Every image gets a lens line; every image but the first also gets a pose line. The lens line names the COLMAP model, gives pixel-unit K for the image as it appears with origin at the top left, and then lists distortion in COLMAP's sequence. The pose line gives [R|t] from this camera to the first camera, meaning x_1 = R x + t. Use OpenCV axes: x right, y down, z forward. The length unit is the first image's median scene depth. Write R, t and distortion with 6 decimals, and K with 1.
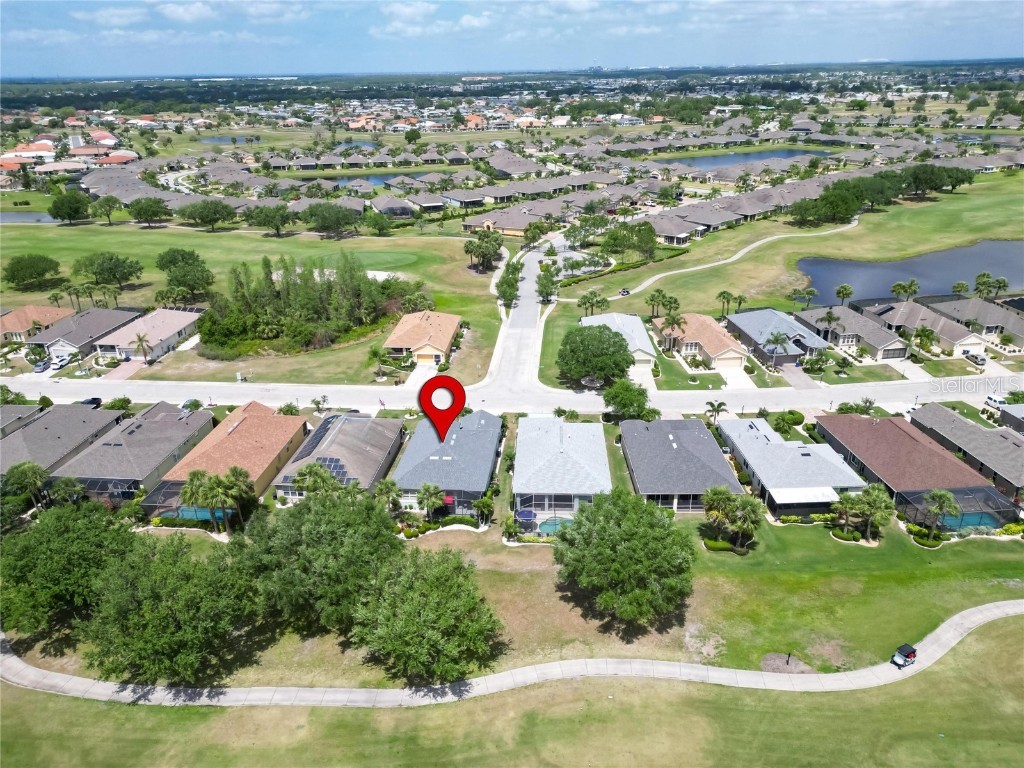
lens RADIAL K [[715.6, 0, 514.3], [0, 715.6, 383.2], [0, 0, 1]] dist [0.077765, -0.081078]
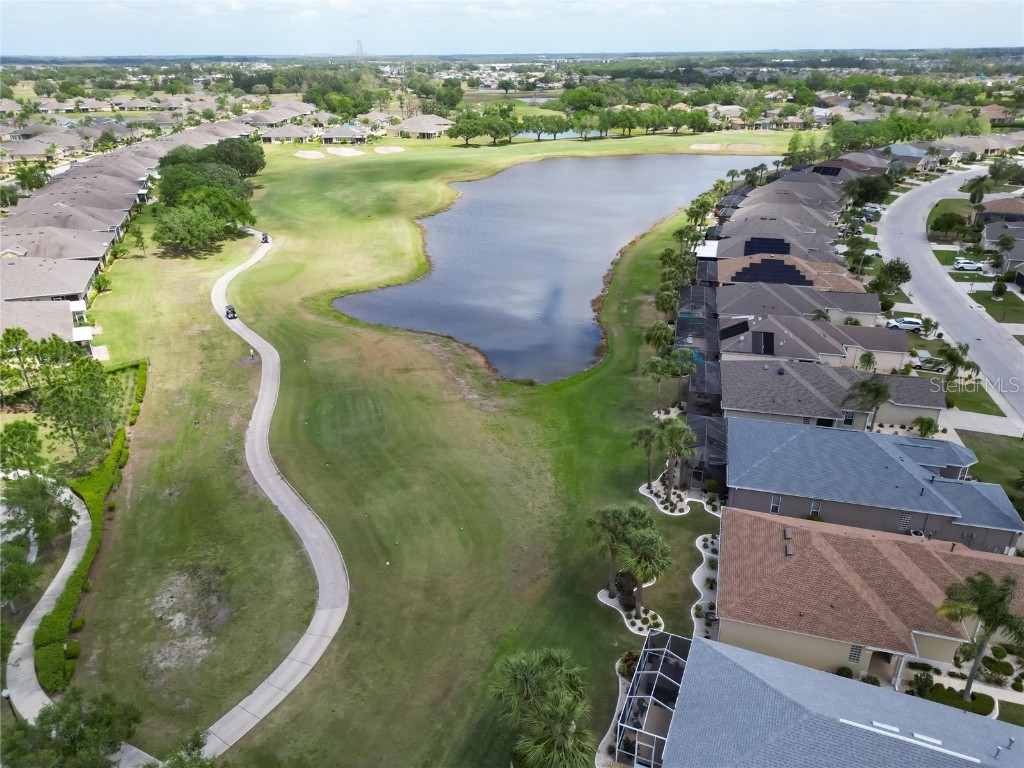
lens RADIAL K [[723.0, 0, 512.0], [0, 723.0, 384.0], [0, 0, 1]] dist [0.023755, -0.001582]
pose [[0.363055, -0.371336, 0.854576, -0.033007], [0.372377, 0.898553, 0.232246, -0.161514], [-0.854123, 0.233907, 0.464501, 0.534797]]
